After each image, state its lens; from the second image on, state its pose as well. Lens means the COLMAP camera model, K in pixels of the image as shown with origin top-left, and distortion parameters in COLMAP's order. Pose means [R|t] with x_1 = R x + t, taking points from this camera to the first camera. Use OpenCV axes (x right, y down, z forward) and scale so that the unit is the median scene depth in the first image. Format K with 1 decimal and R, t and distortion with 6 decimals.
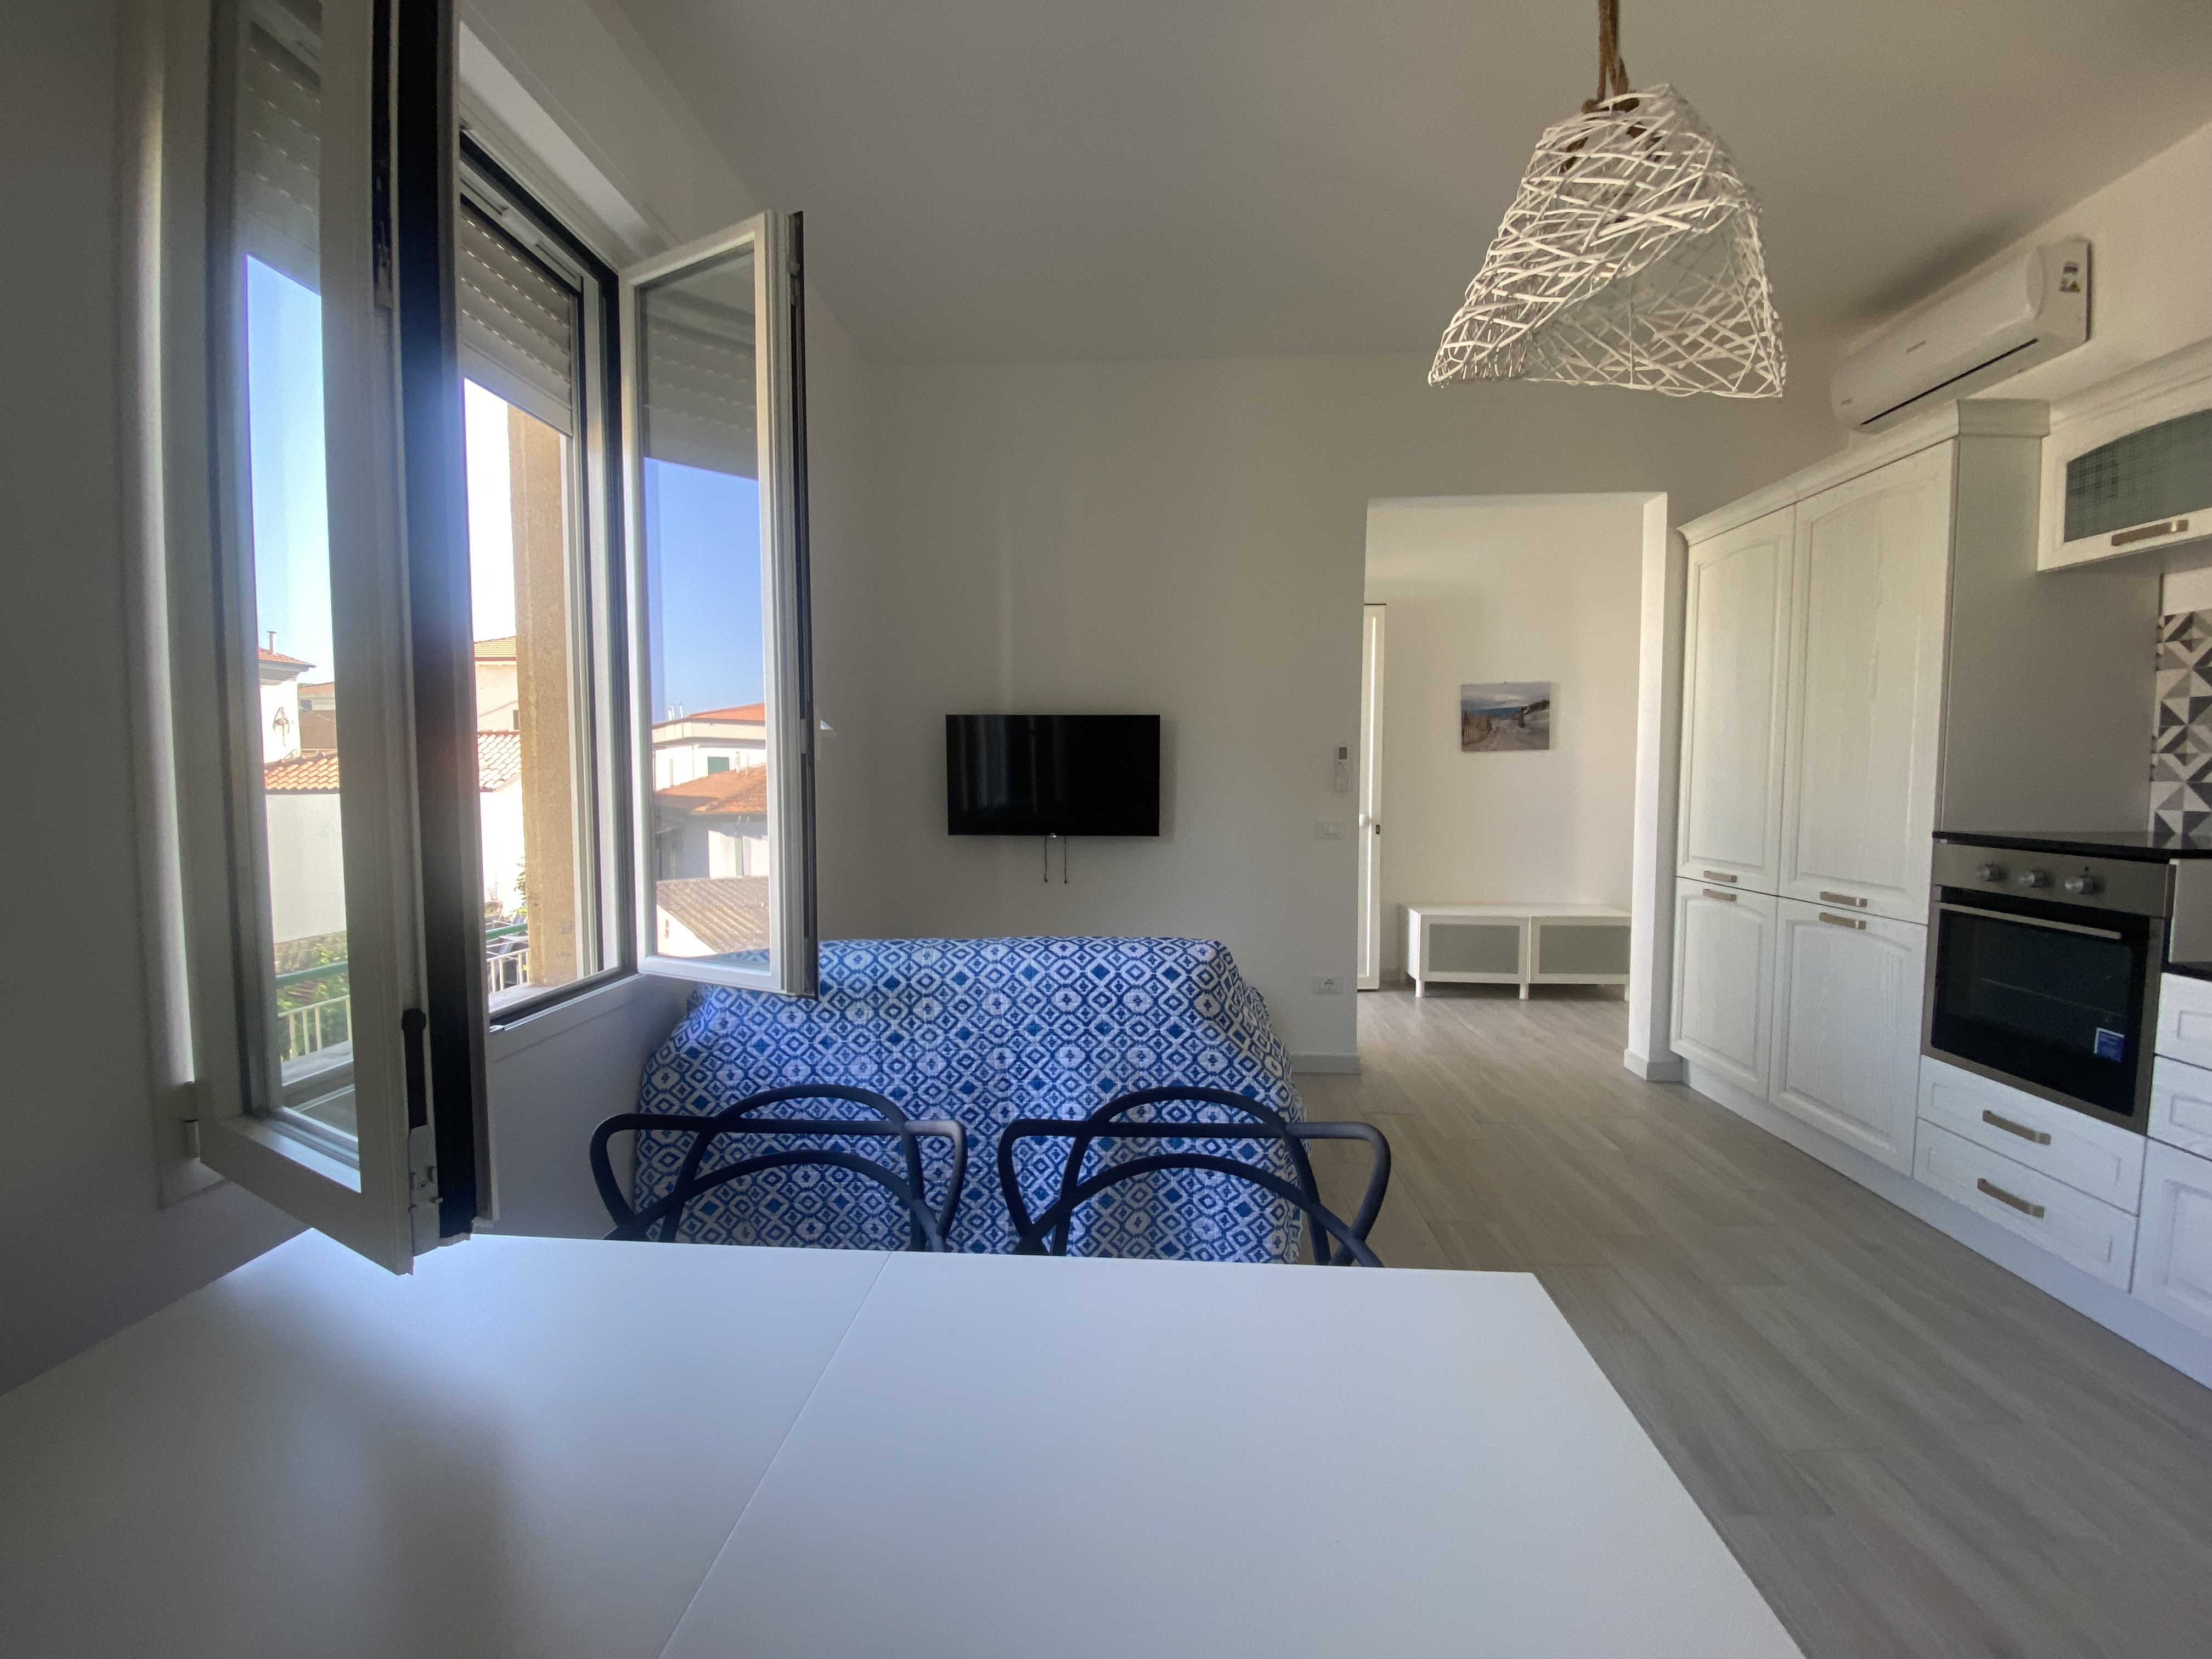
lens RADIAL K [[894.6, 0, 1108.9], [0, 894.6, 821.1], [0, 0, 1]] dist [-0.000148, -0.009587]
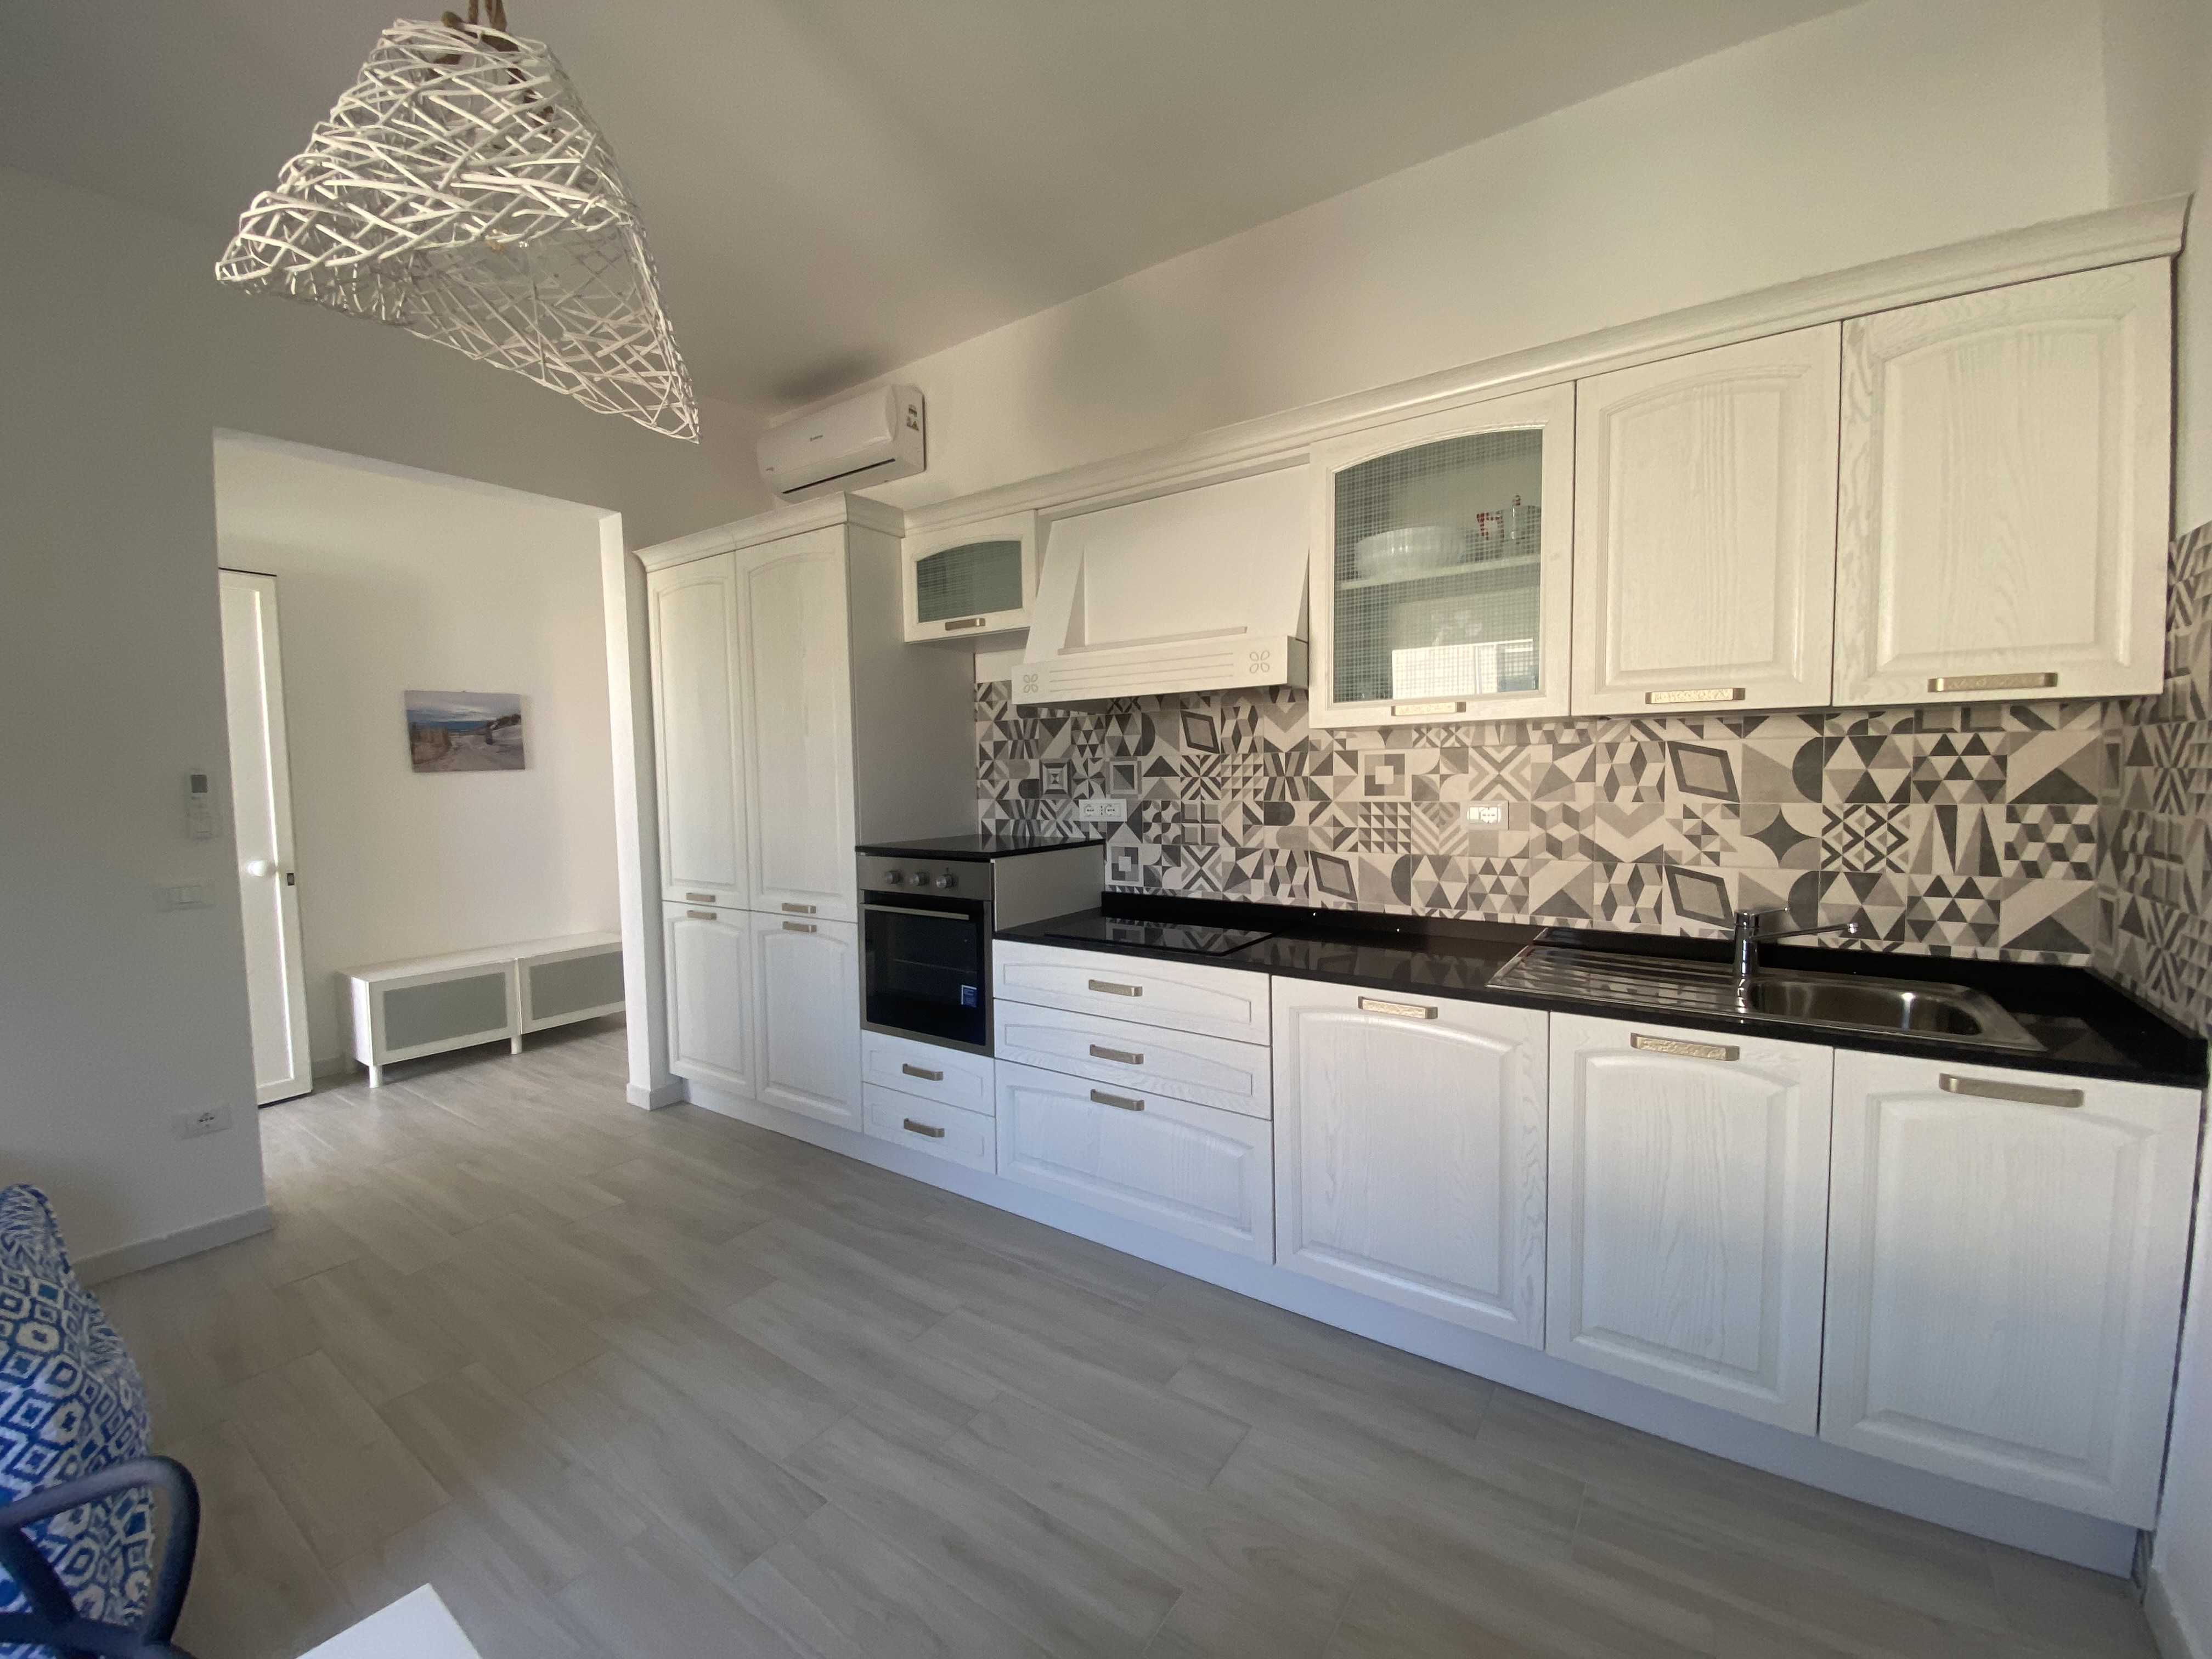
lens RADIAL K [[899.7, 0, 1128.3], [0, 899.7, 816.8], [0, 0, 1]] dist [-0.000781, -0.019395]
pose [[0.515889, -0.047222, 0.855353, 0.081510], [0.060617, 0.997989, 0.018537, -0.030625], [-0.854508, 0.042286, 0.517714, 0.050978]]
